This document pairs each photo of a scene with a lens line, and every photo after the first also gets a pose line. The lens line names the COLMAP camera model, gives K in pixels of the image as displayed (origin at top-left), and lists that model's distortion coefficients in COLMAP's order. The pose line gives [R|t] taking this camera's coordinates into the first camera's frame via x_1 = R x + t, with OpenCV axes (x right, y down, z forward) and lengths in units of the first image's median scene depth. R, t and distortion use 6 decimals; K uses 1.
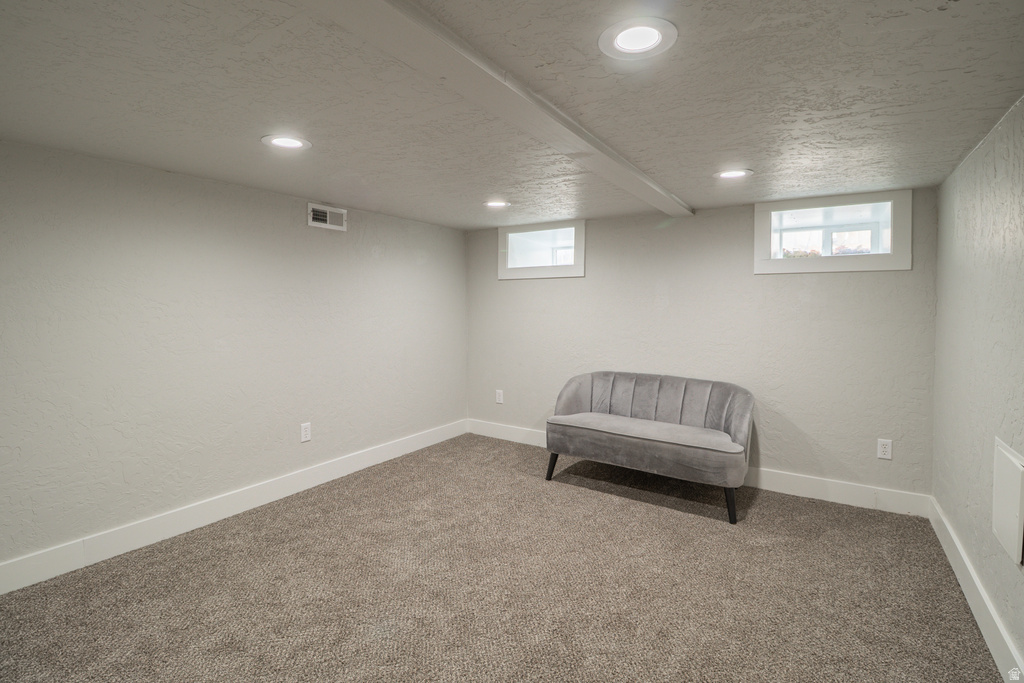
lens RADIAL K [[492.8, 0, 519.5], [0, 492.8, 326.5], [0, 0, 1]] dist [0.001515, -0.000155]
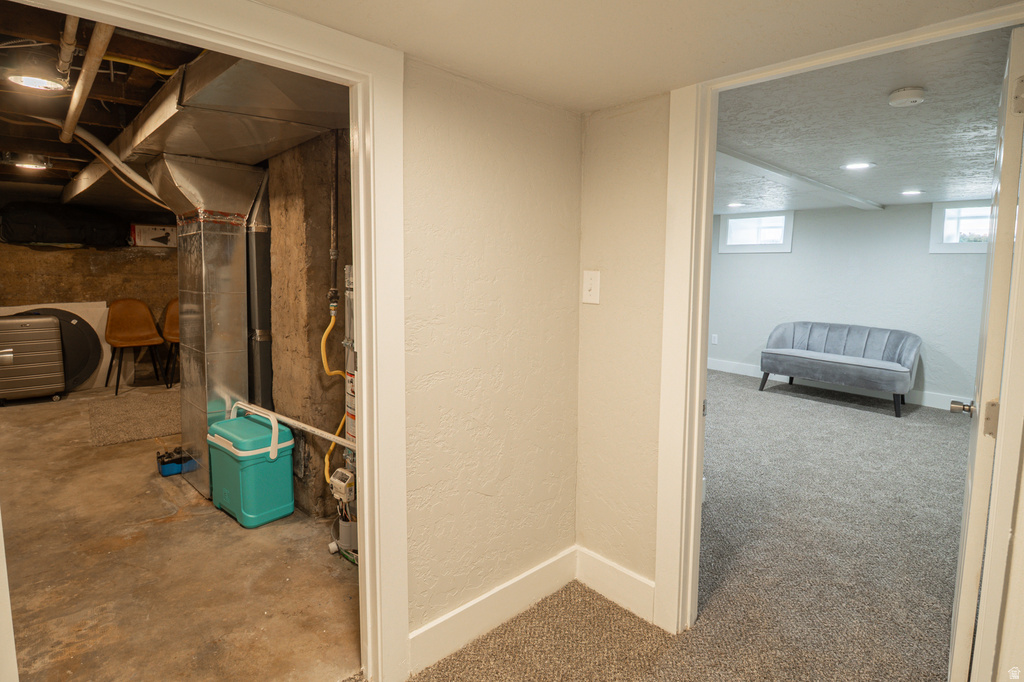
lens RADIAL K [[530.1, 0, 513.3], [0, 530.1, 323.3], [0, 0, 1]] dist [-0.019729, -0.000810]
pose [[0.963219, 0.040875, -0.265592, -0.252979], [-0.025468, 0.997801, 0.061199, 0.030211], [0.267509, -0.052184, 0.962141, -0.740306]]
